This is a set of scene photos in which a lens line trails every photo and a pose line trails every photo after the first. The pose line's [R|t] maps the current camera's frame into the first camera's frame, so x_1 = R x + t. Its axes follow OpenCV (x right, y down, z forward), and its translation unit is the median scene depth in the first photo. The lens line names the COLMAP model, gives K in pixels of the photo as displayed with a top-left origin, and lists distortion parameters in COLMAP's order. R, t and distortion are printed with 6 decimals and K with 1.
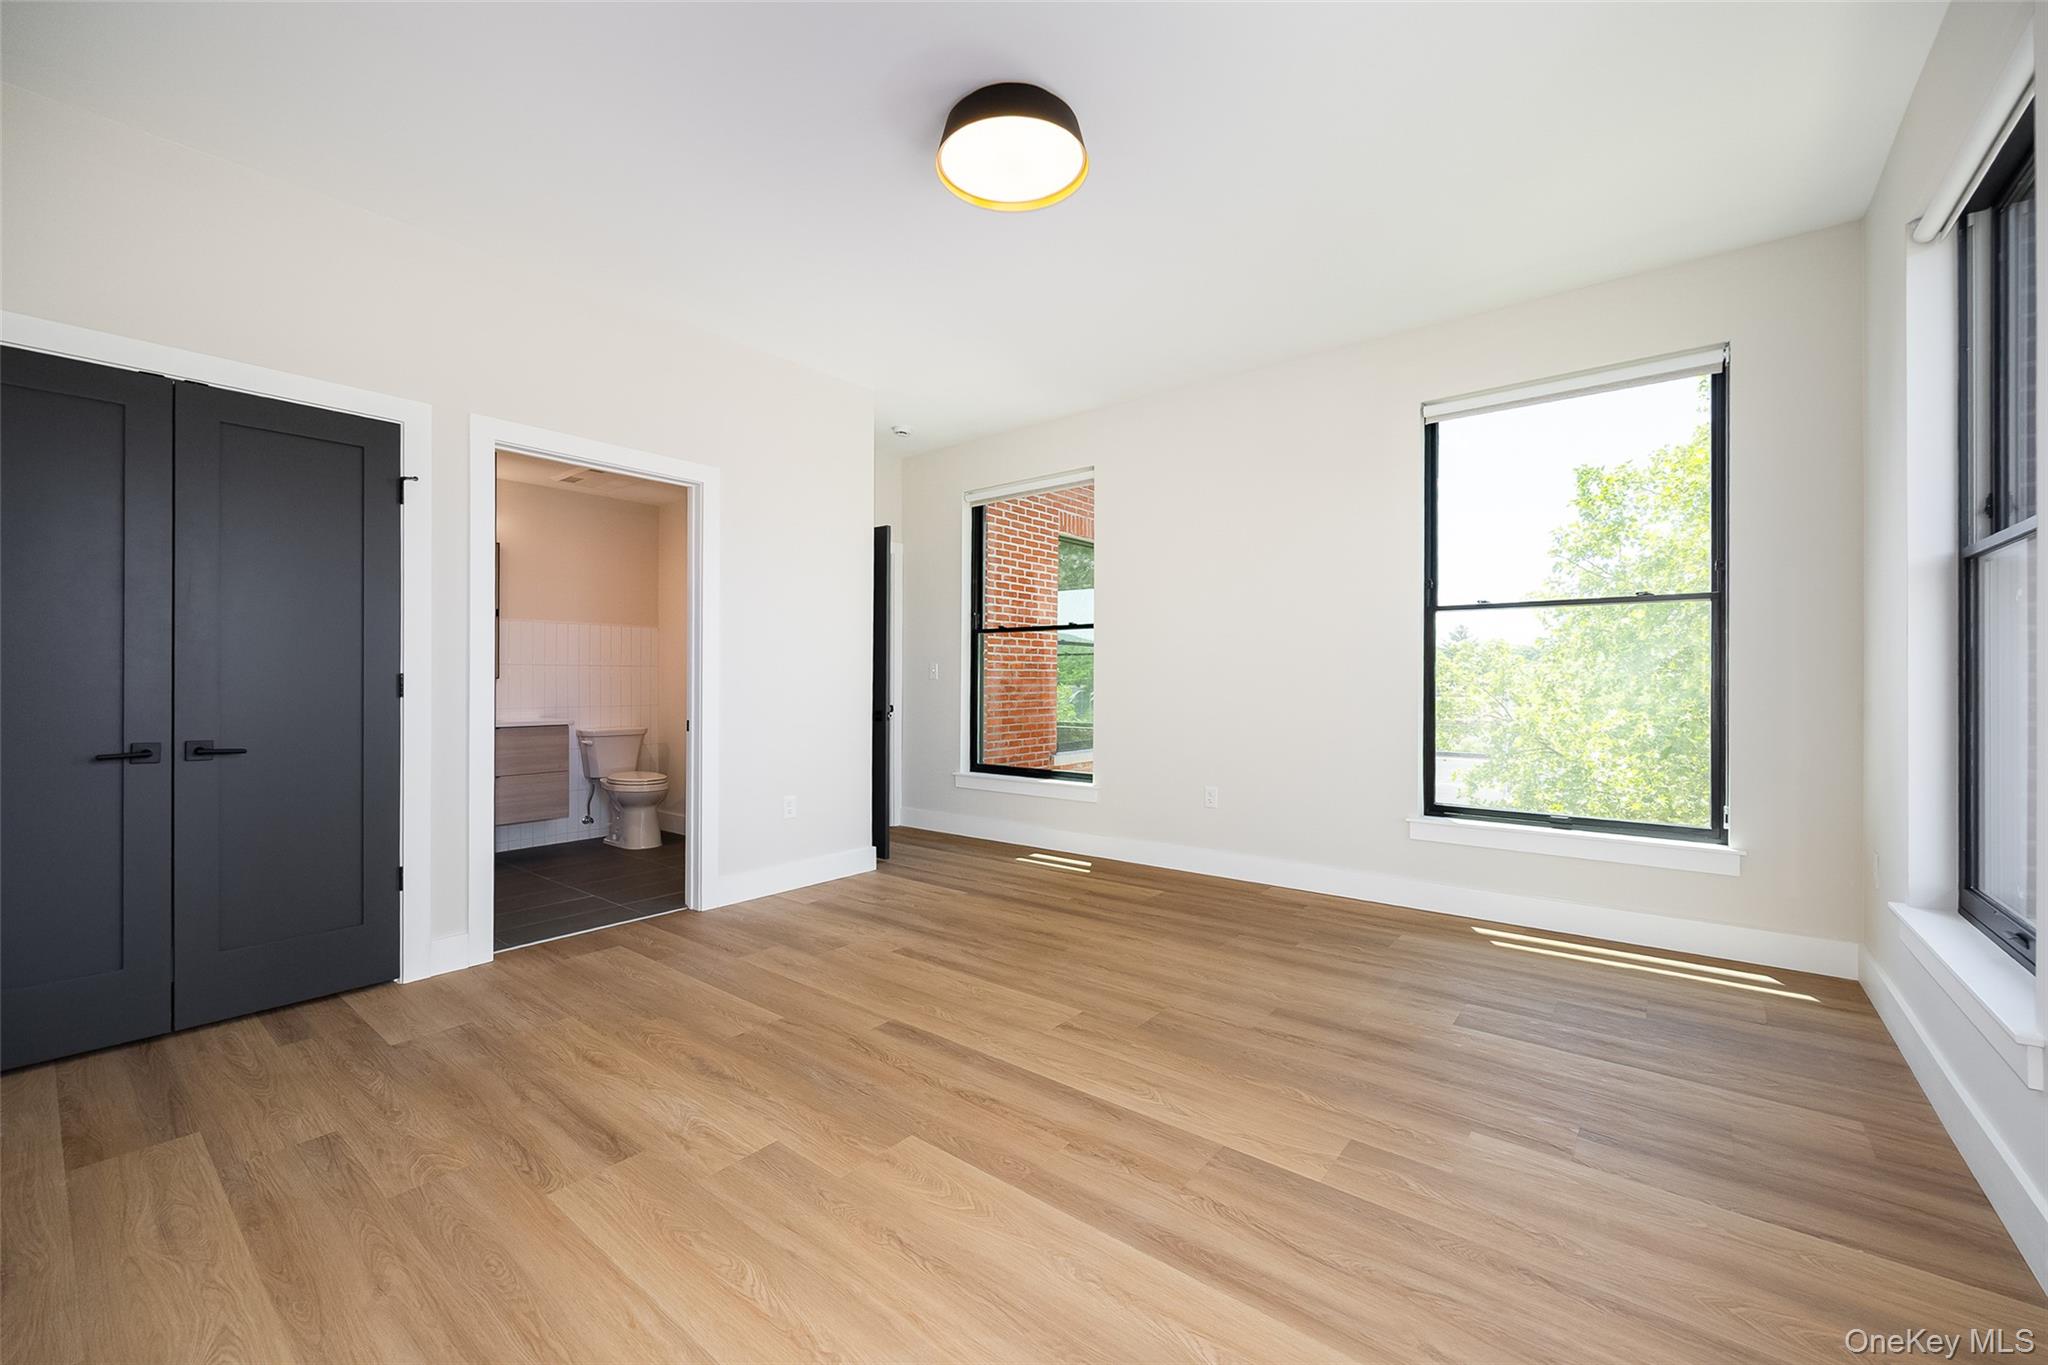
lens RADIAL K [[813.3, 0, 1024.0], [0, 813.3, 682.5], [0, 0, 1]] dist [0.000088, 0.000002]
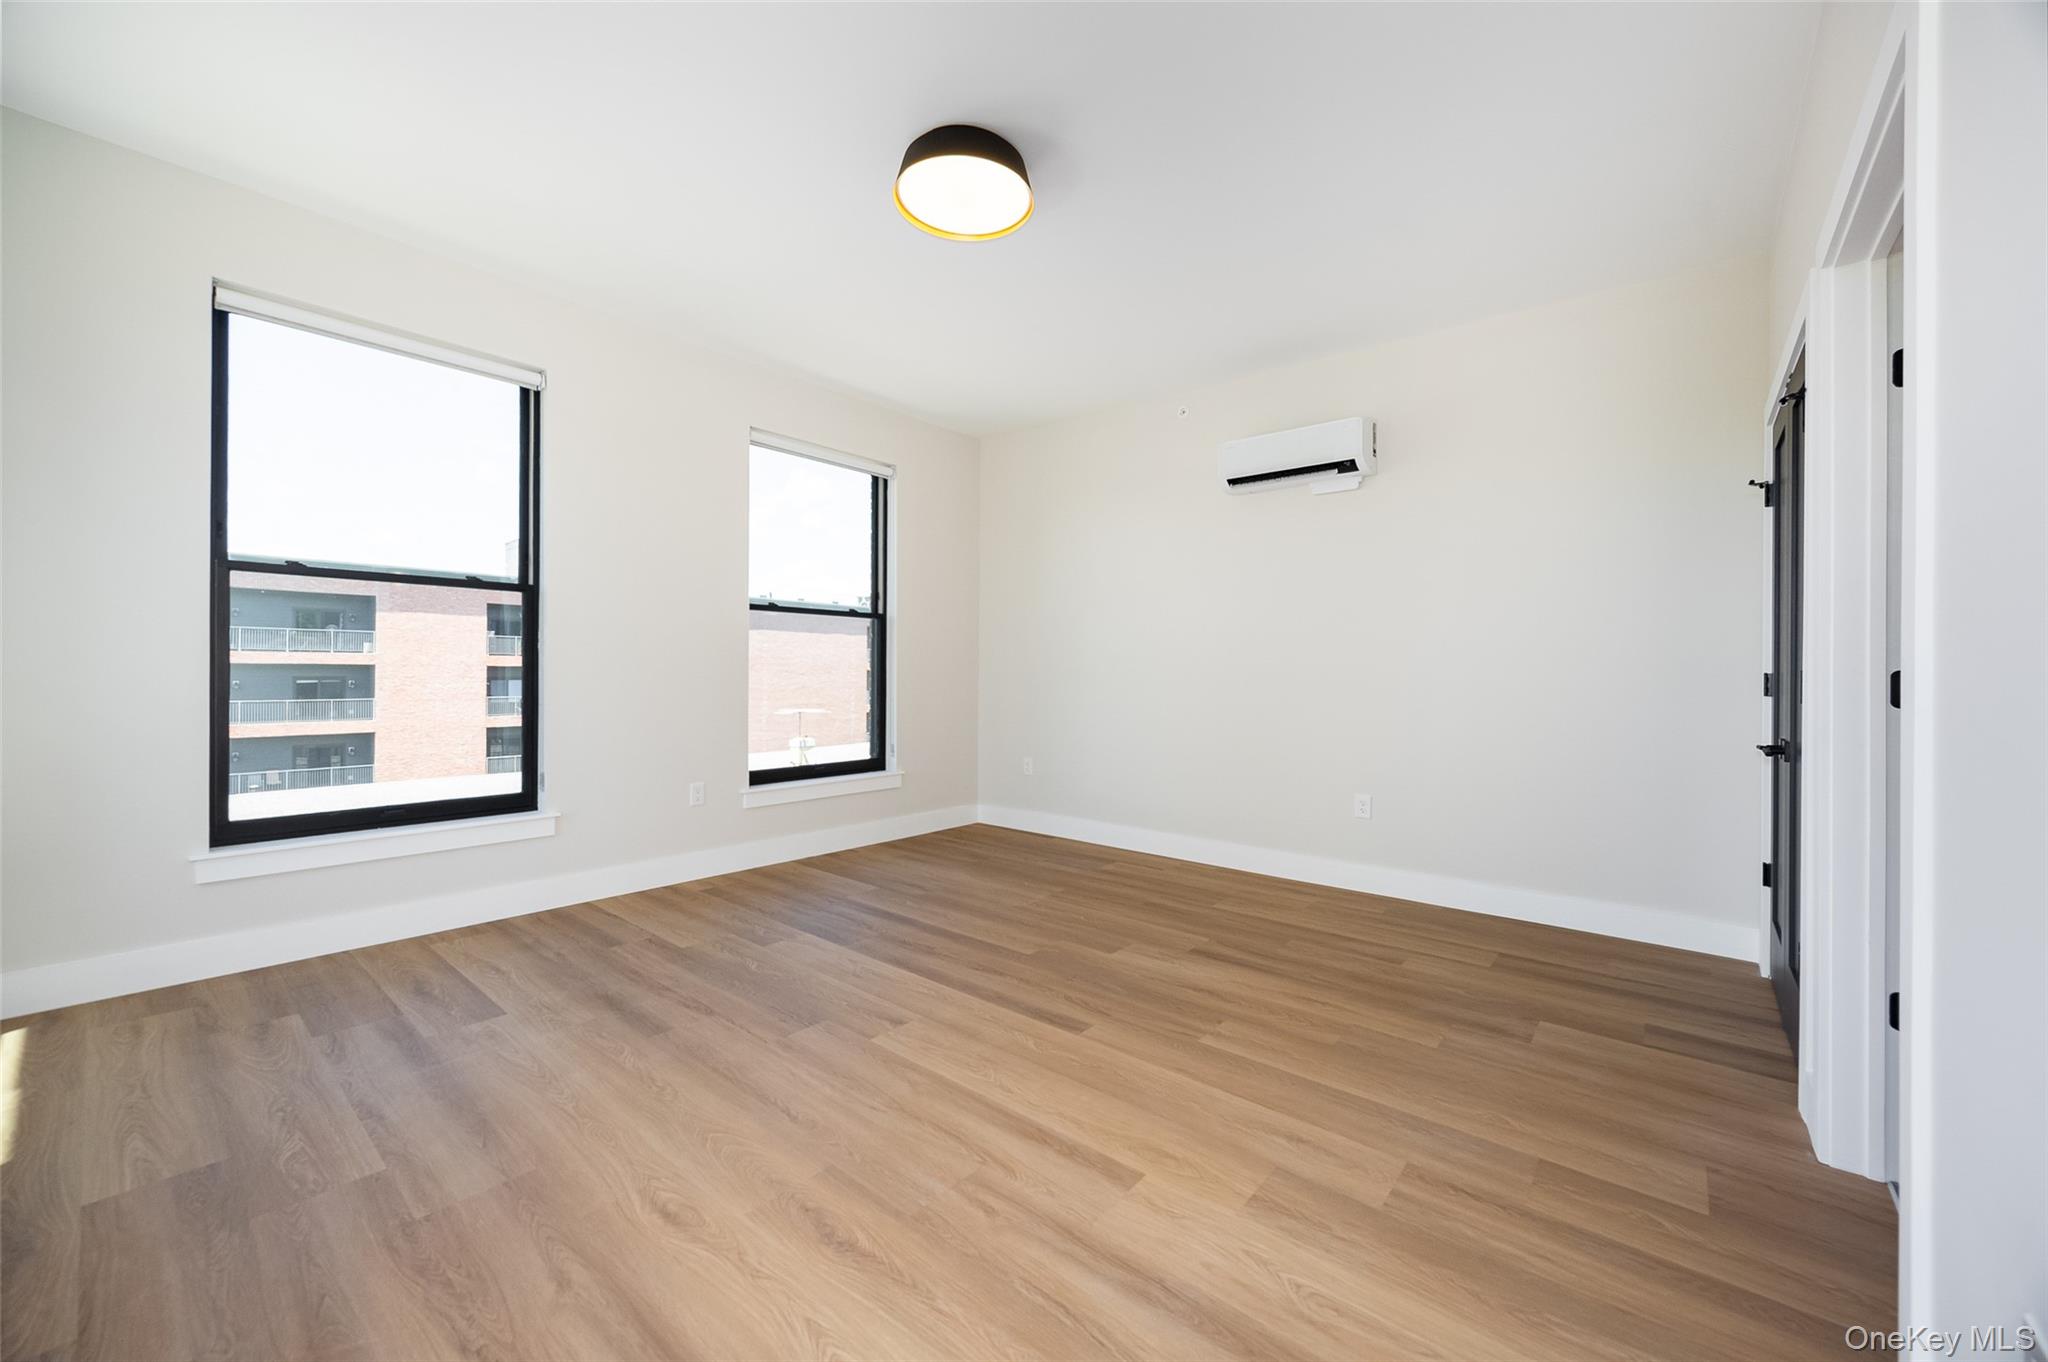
lens RADIAL K [[790.4, 0, 1024.0], [0, 790.4, 681.0], [0, 0, 1]] dist [0.000034, -0.000008]
pose [[-0.999844, -0.011263, 0.013605, -0.109445], [-0.011045, 0.999811, 0.016001, -0.007529], [-0.013783, 0.015848, -0.999779, 1.940401]]
